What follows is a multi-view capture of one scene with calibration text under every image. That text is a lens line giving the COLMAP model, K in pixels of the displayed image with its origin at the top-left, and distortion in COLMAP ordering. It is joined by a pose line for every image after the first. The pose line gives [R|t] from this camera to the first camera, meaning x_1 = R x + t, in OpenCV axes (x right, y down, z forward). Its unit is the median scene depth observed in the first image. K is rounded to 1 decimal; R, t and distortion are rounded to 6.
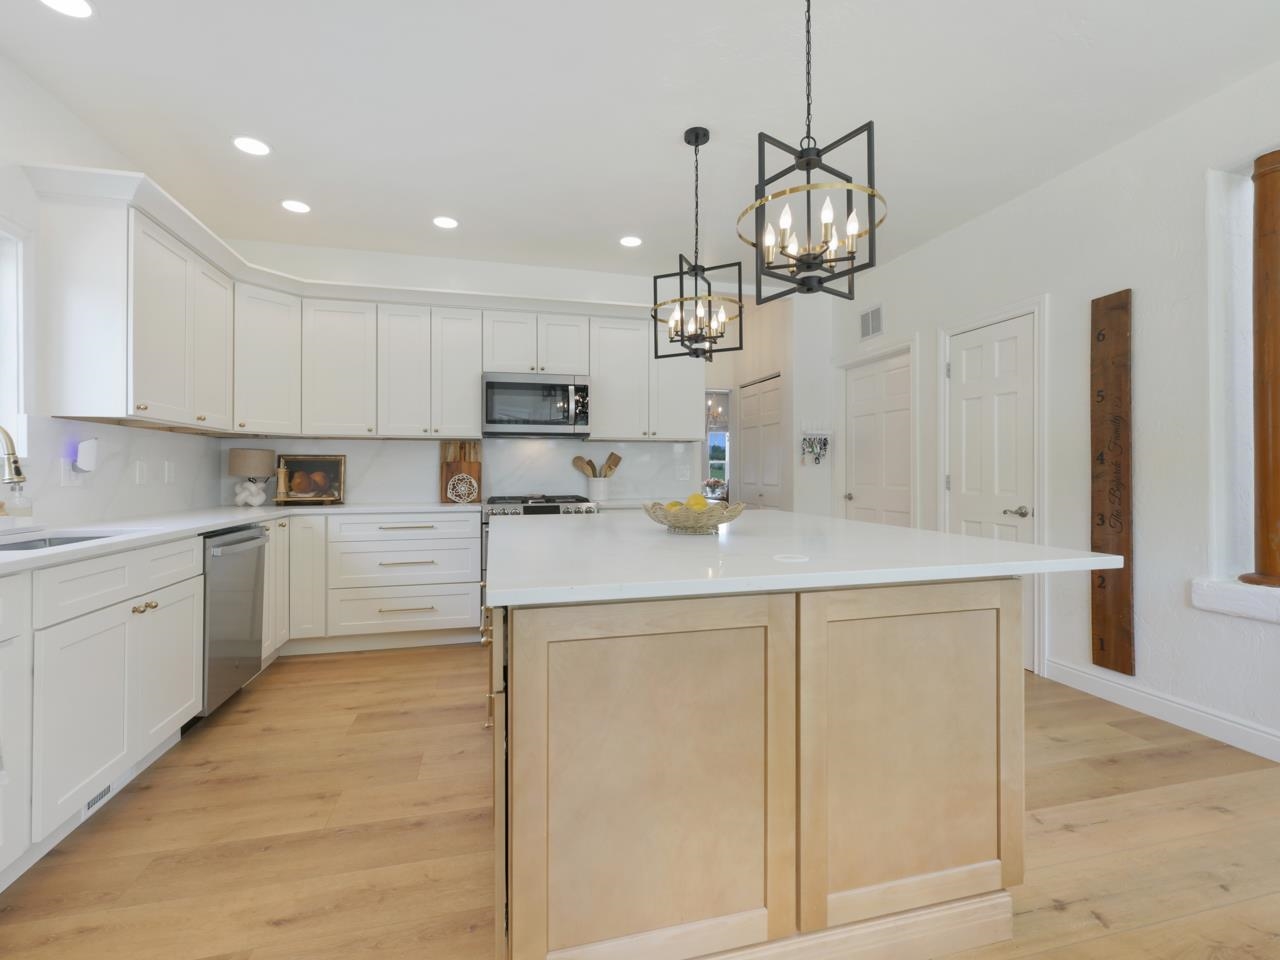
lens RADIAL K [[580.4, 0, 636.1], [0, 580.4, 469.1], [0, 0, 1]] dist [0.004946, 0.000515]
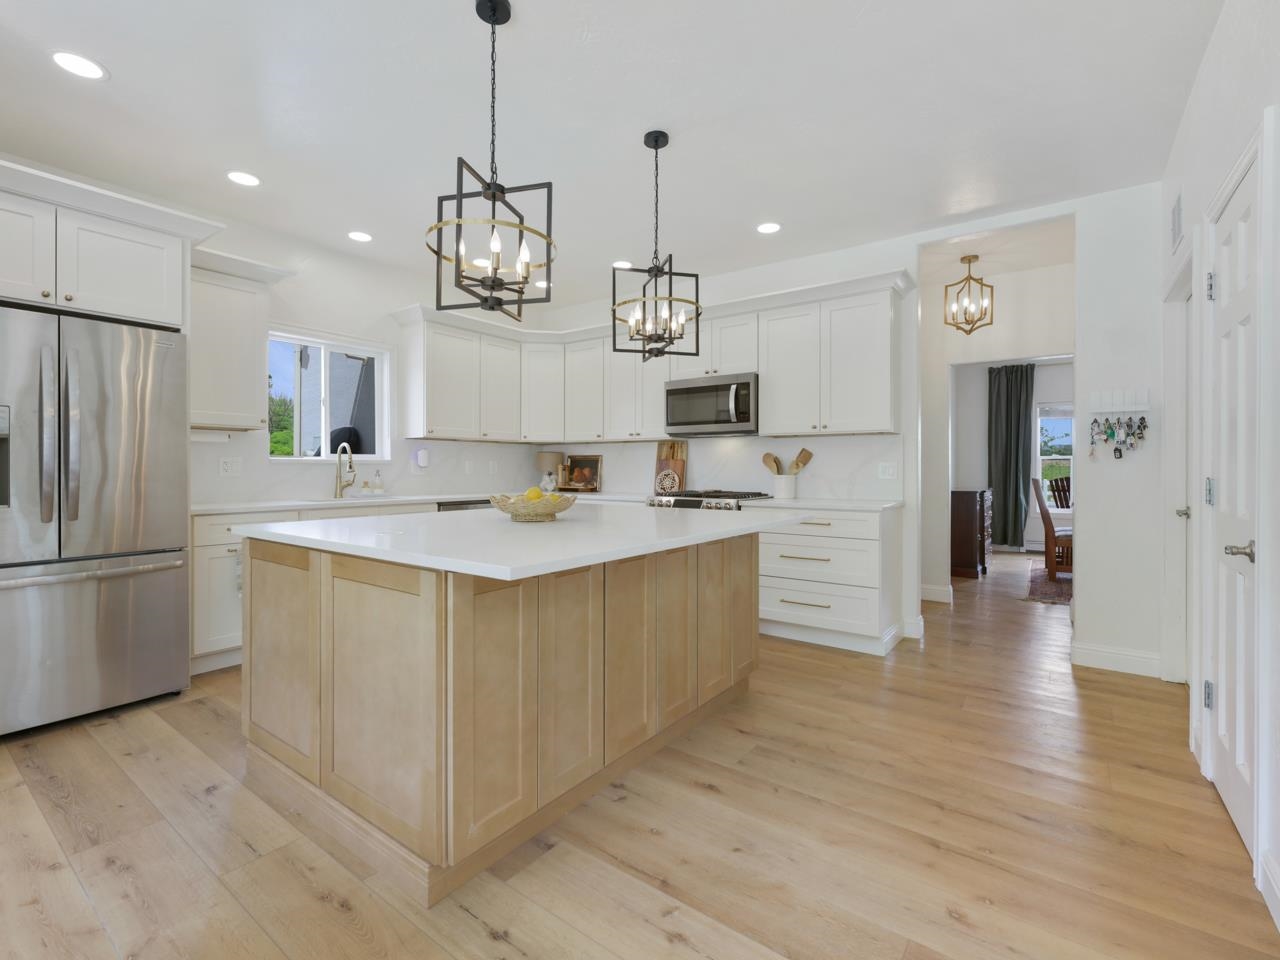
lens RADIAL K [[580.4, 0, 631.0], [0, 580.4, 475.1], [0, 0, 1]] dist [0.004946, 0.000515]
pose [[0.632490, 0.014543, -0.774432, 0.582092], [0.000171, 0.999821, 0.018915, -0.003835], [0.774568, -0.012096, 0.632375, 0.215020]]
